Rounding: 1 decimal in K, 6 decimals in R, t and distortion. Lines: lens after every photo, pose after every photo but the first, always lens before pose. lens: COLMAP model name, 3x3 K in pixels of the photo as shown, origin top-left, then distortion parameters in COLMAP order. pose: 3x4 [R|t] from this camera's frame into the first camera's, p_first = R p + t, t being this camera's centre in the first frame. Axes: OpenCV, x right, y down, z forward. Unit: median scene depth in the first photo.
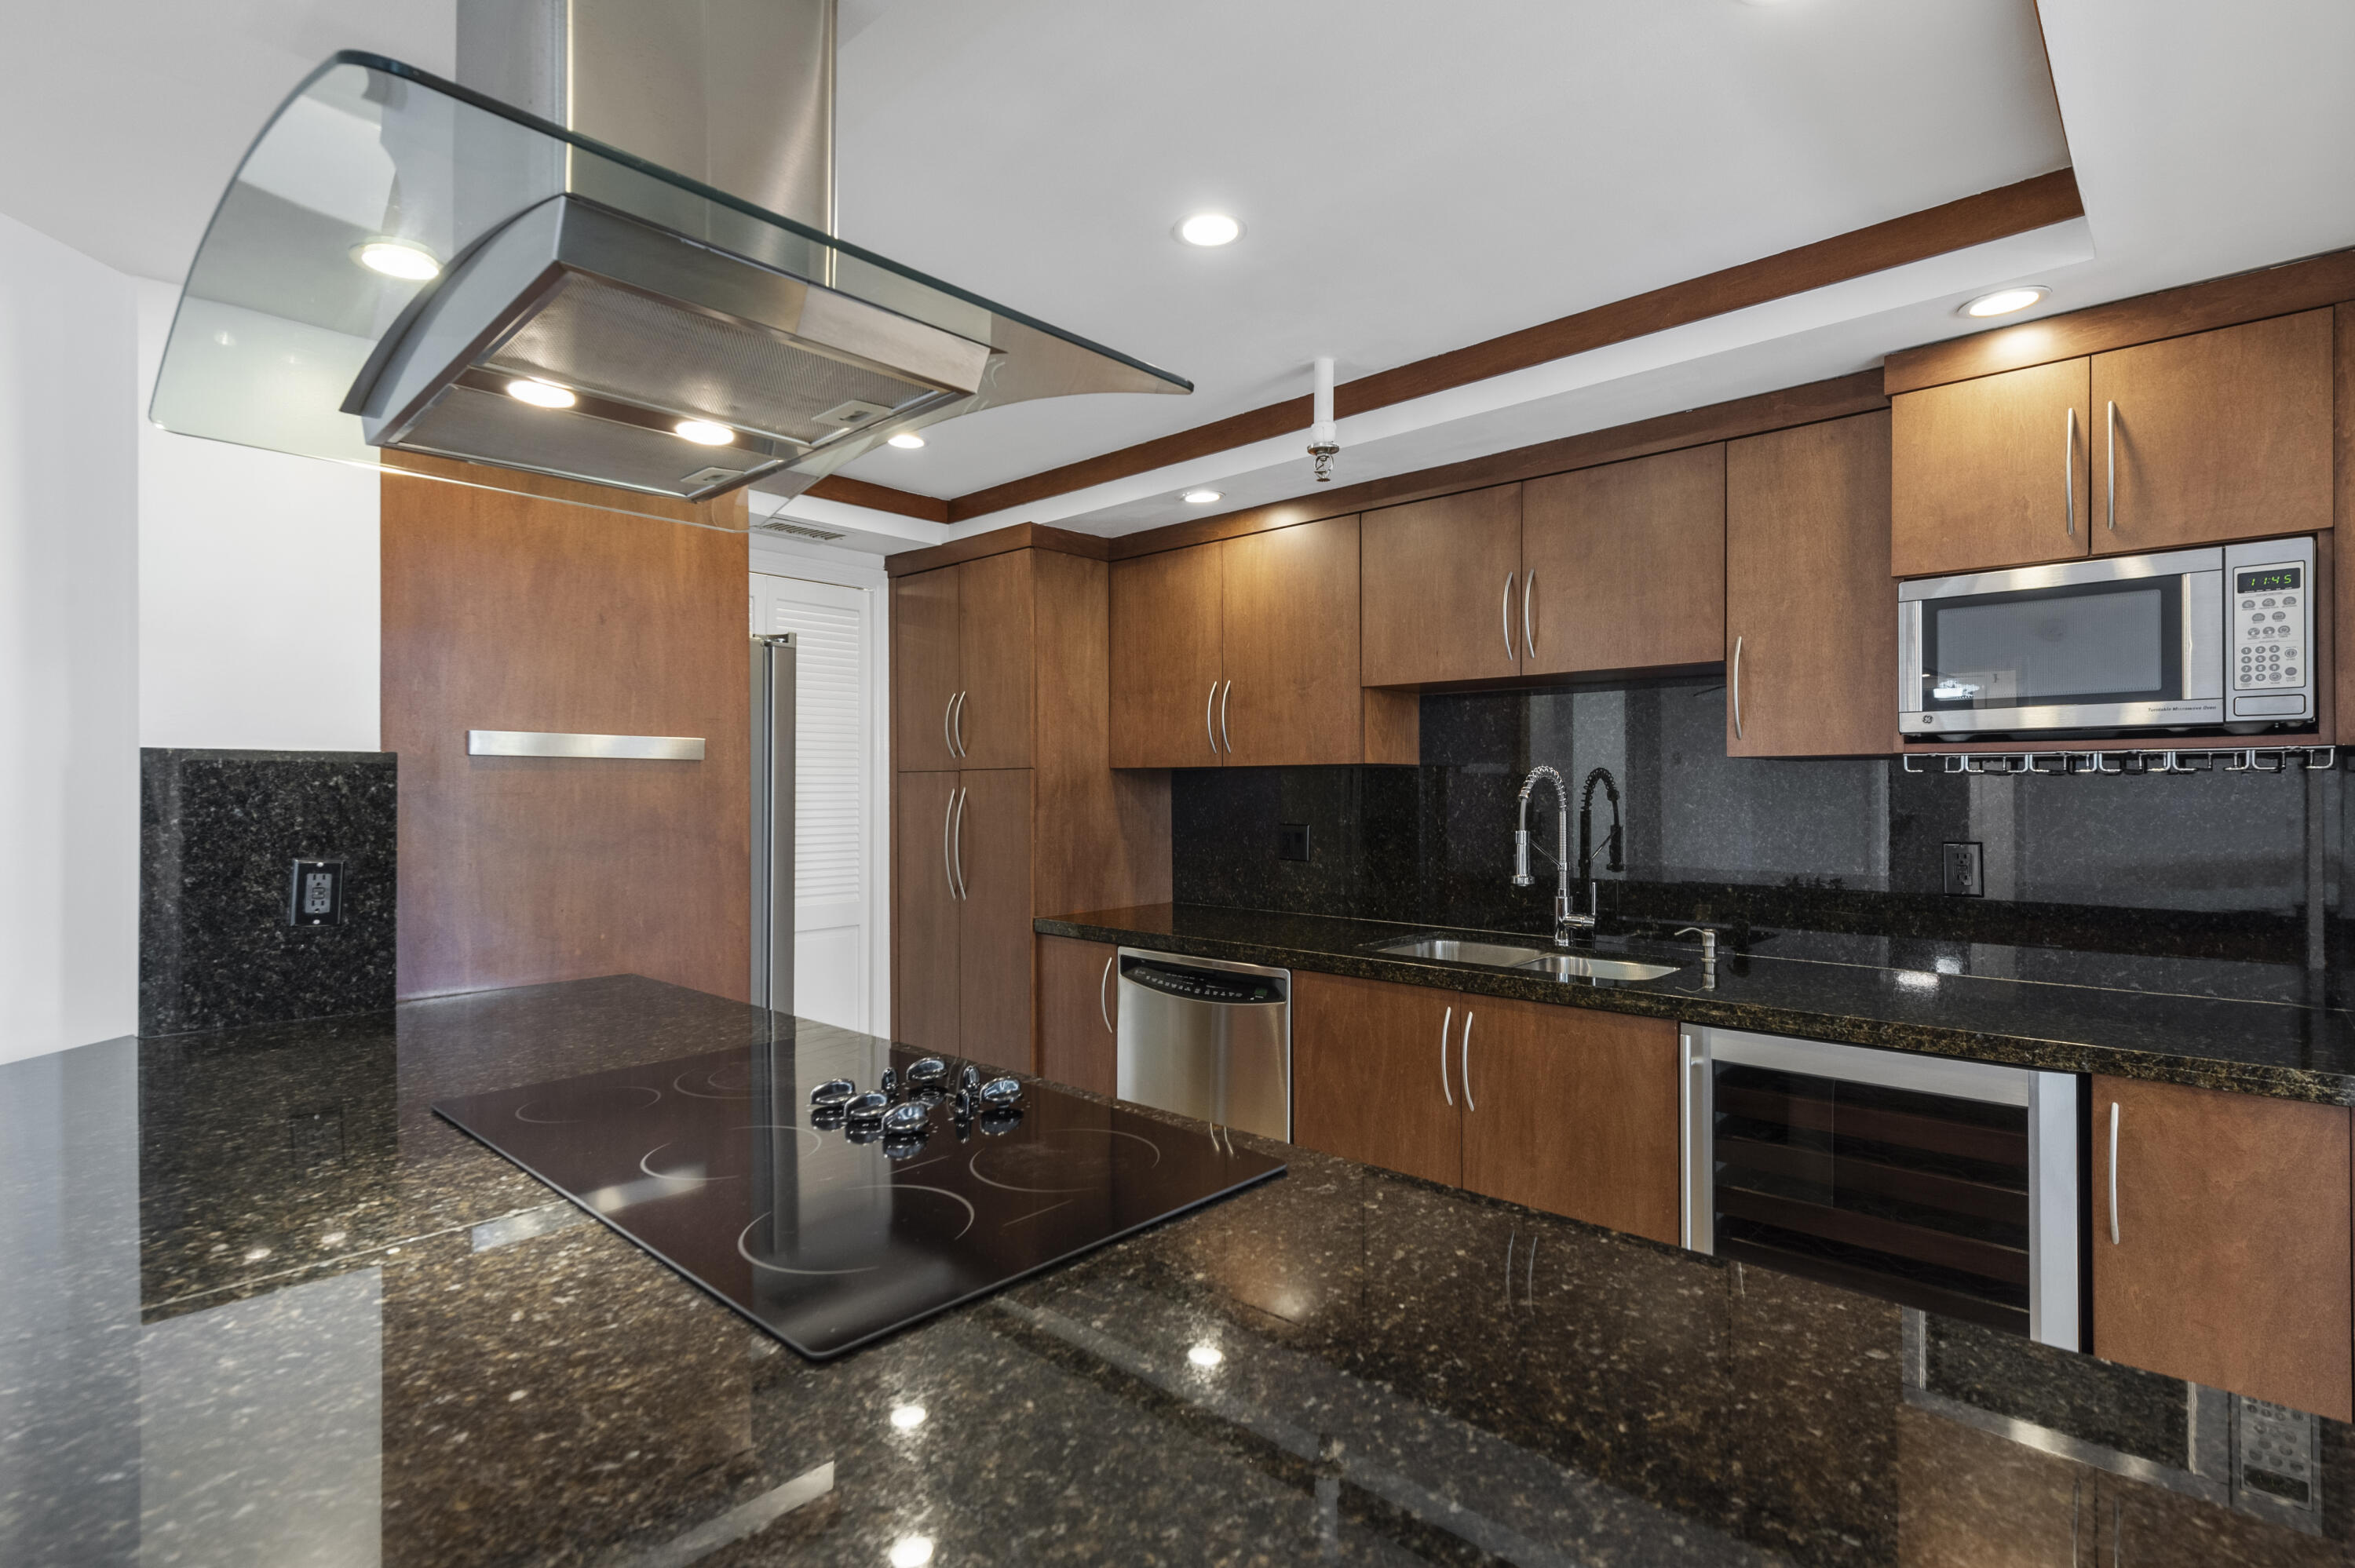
lens RADIAL K [[1119.5, 0, 1168.4], [0, 1119.5, 790.6], [0, 0, 1]] dist [0.023060, -0.008076]
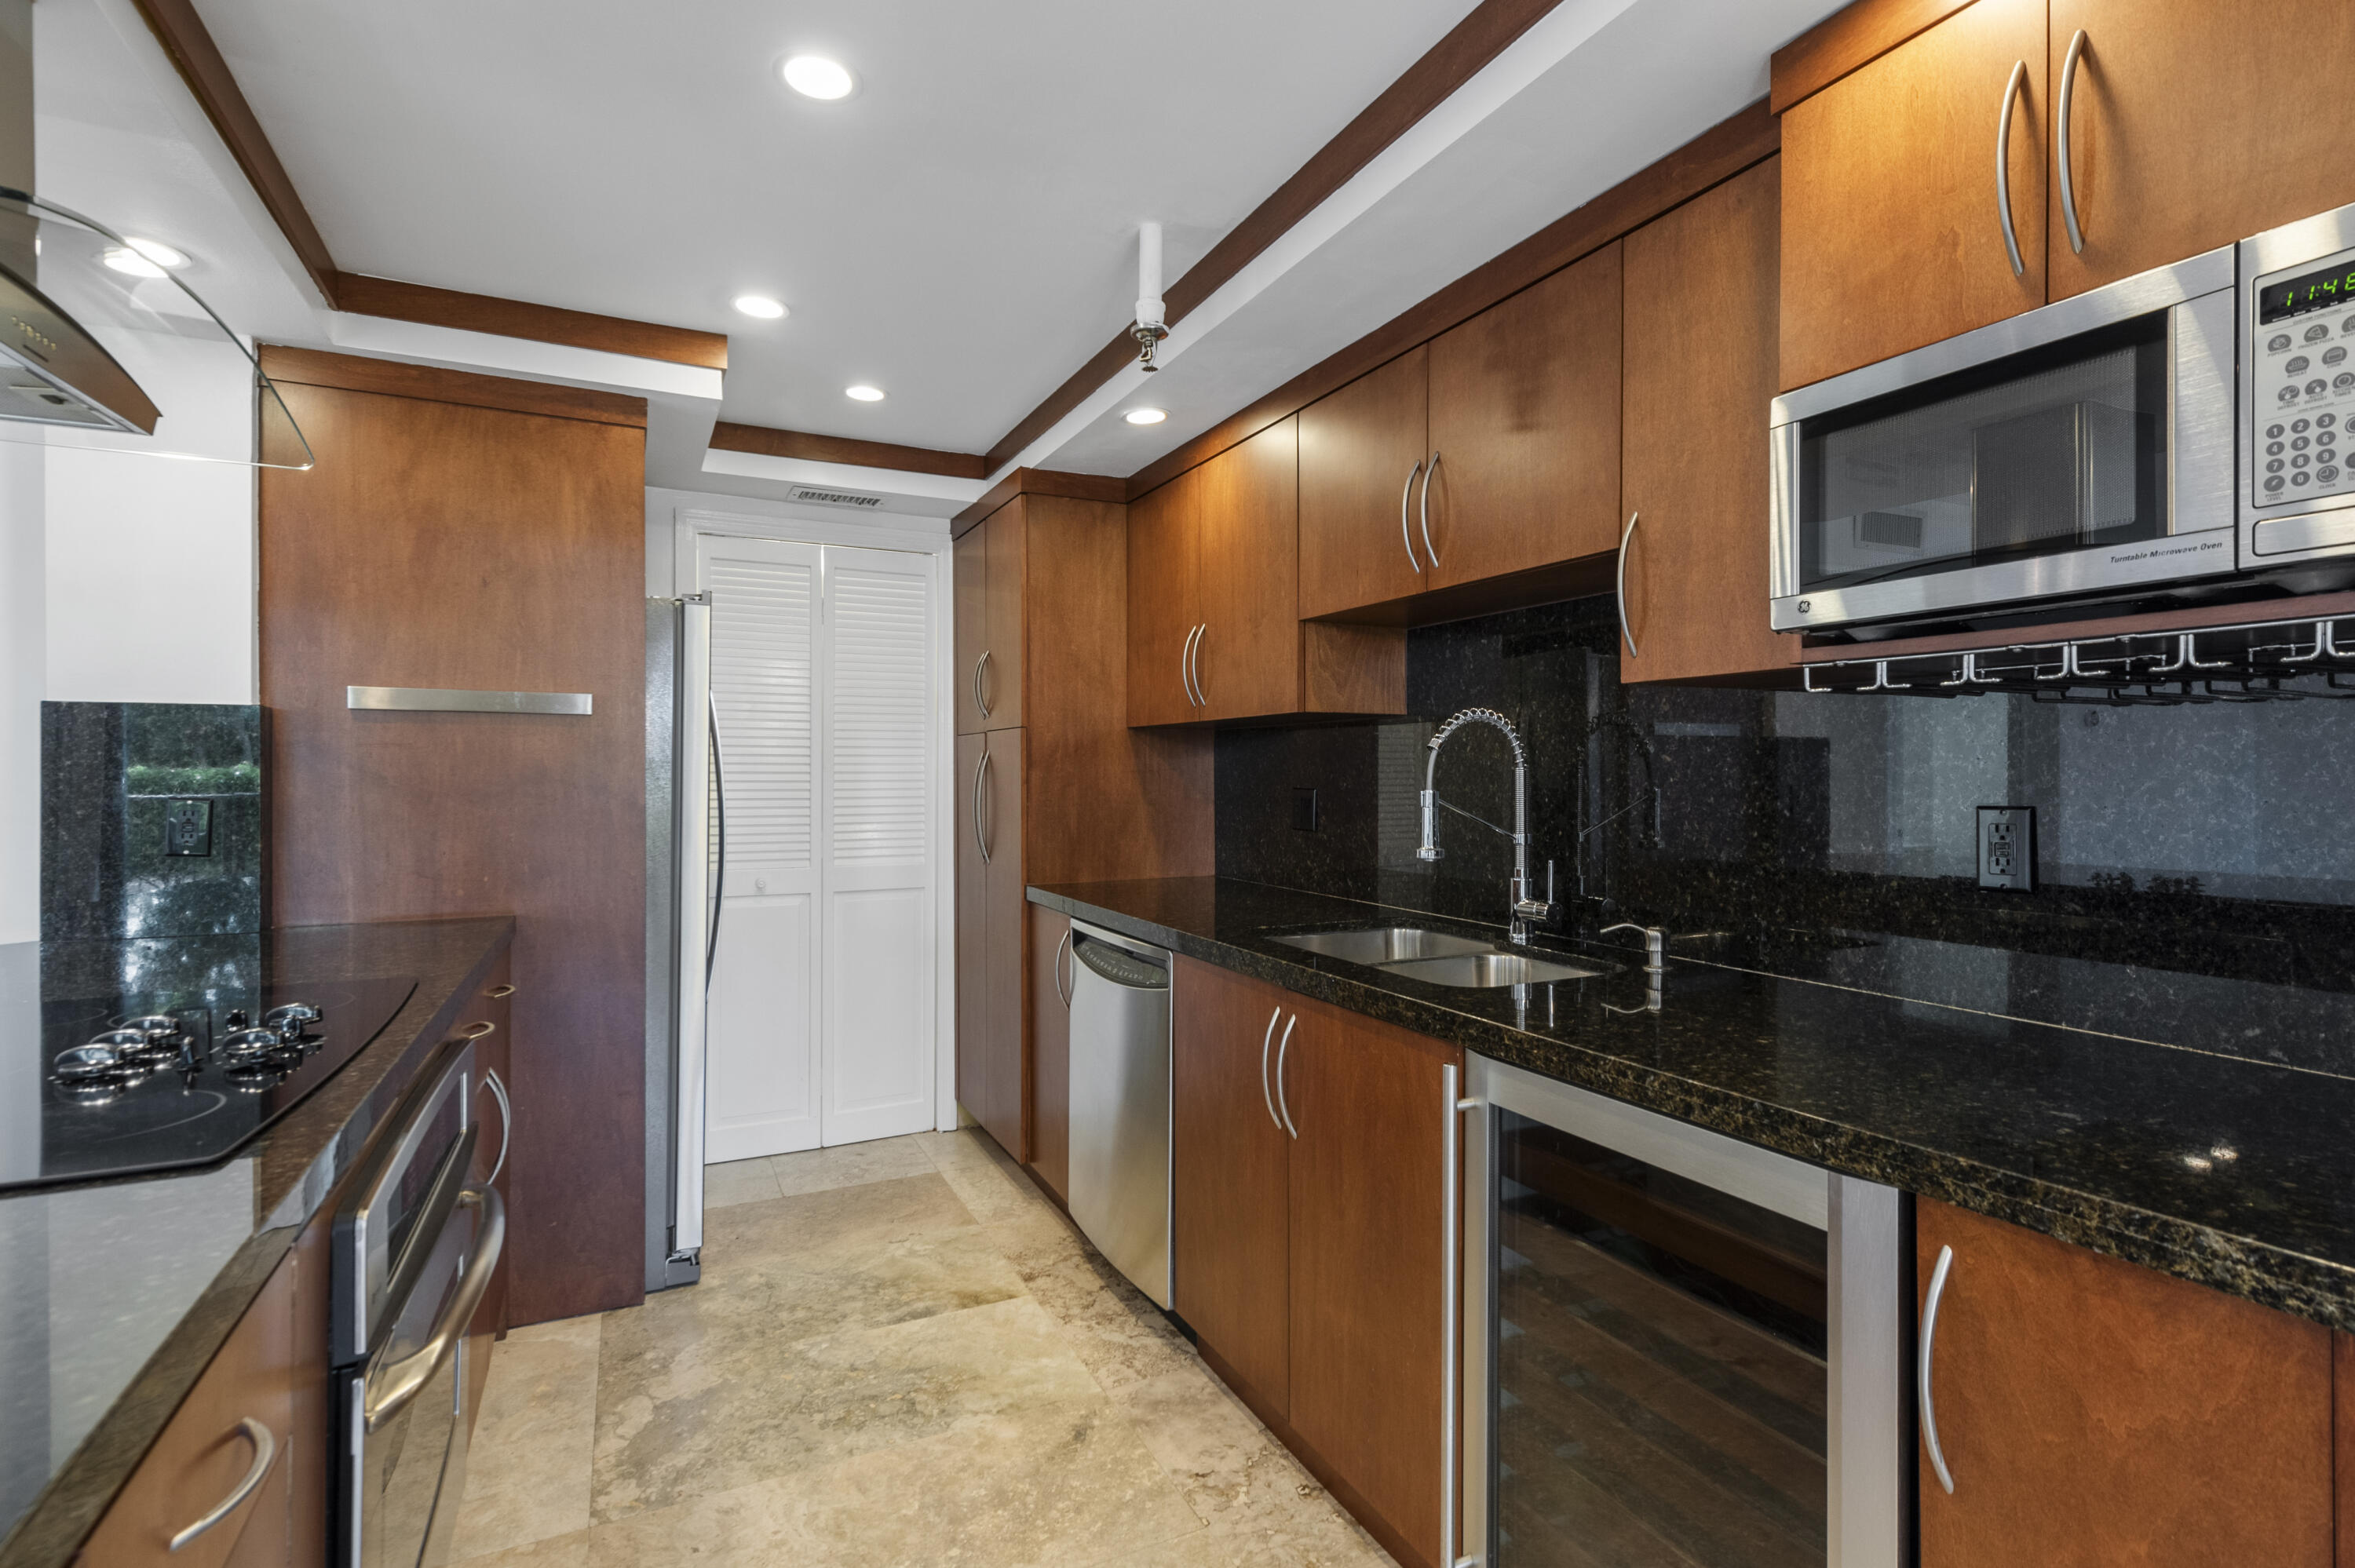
lens RADIAL K [[1116.7, 0, 1175.8], [0, 1116.7, 777.2], [0, 0, 1]] dist [0.021899, -0.008227]
pose [[0.932173, 0.003041, -0.362001, 0.513645], [-0.001955, 0.999992, 0.003367, 0.028772], [0.362008, -0.002431, 0.932172, 0.249922]]
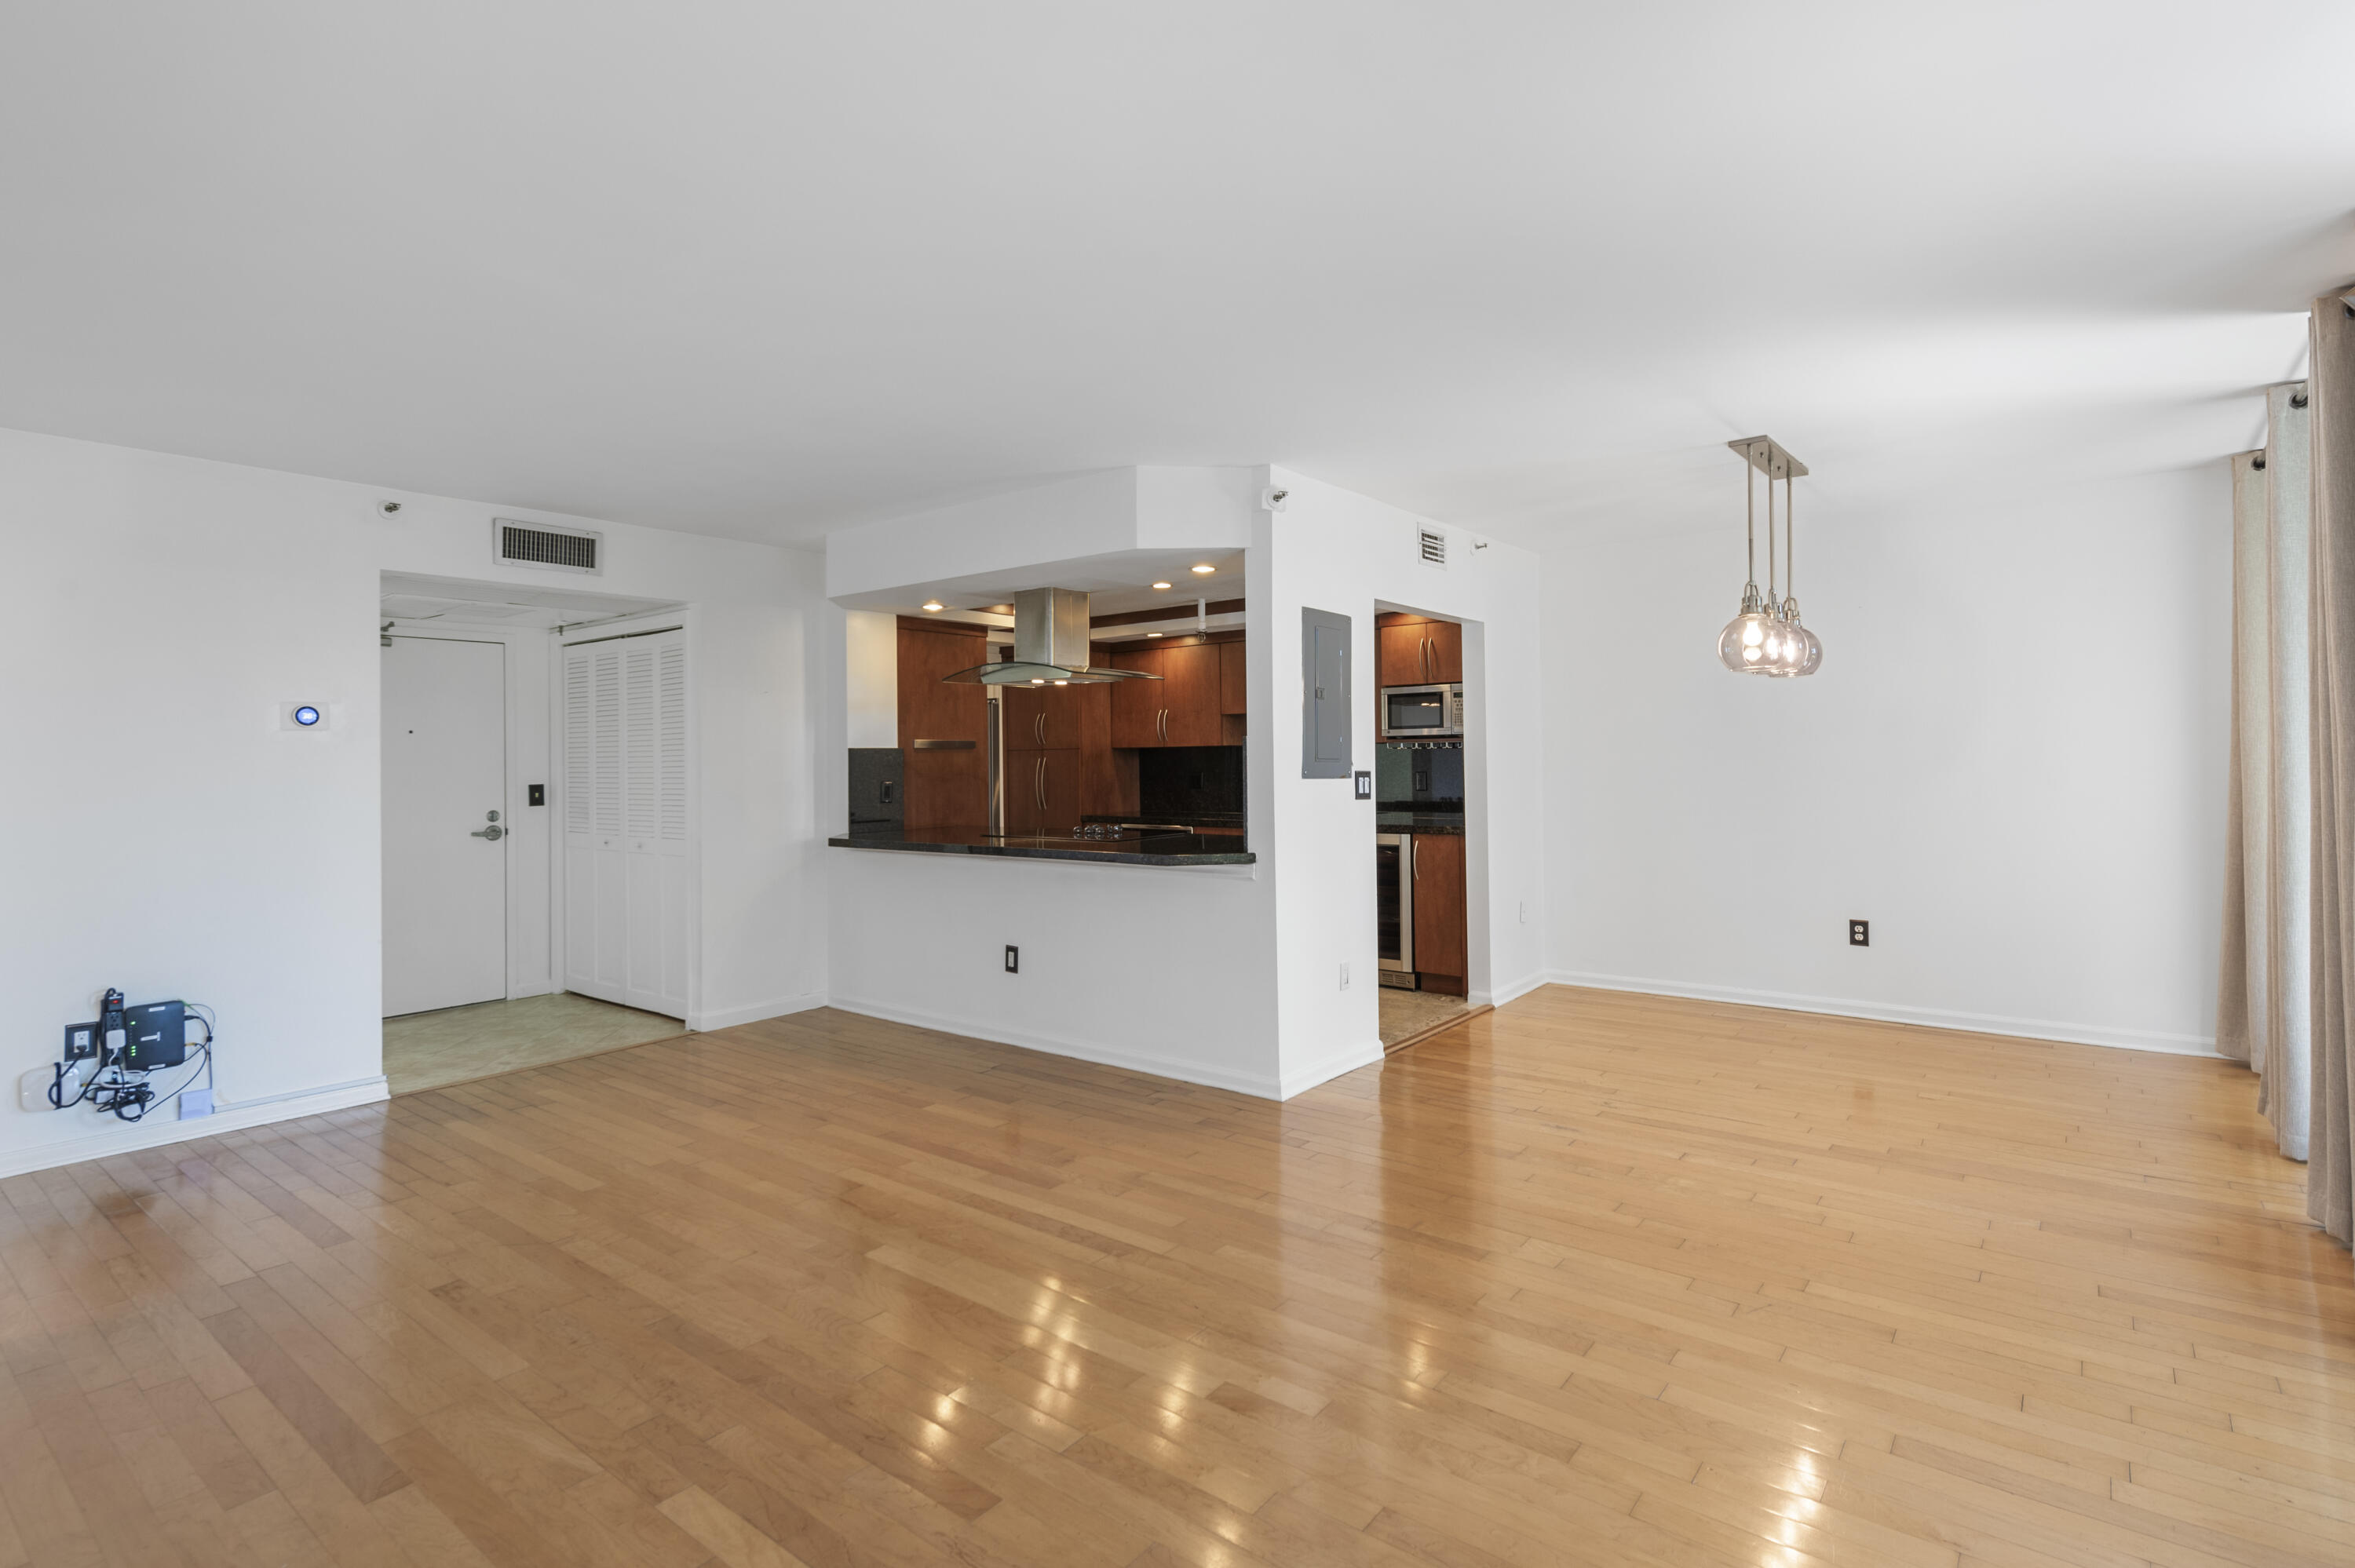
lens RADIAL K [[1119.5, 0, 1168.4], [0, 1119.5, 790.6], [0, 0, 1]] dist [0.023060, -0.008076]
pose [[0.998612, -0.009226, 0.051851, -0.089844], [0.007992, 0.999681, 0.023942, 0.016958], [-0.052055, -0.023495, 0.998368, -1.857468]]
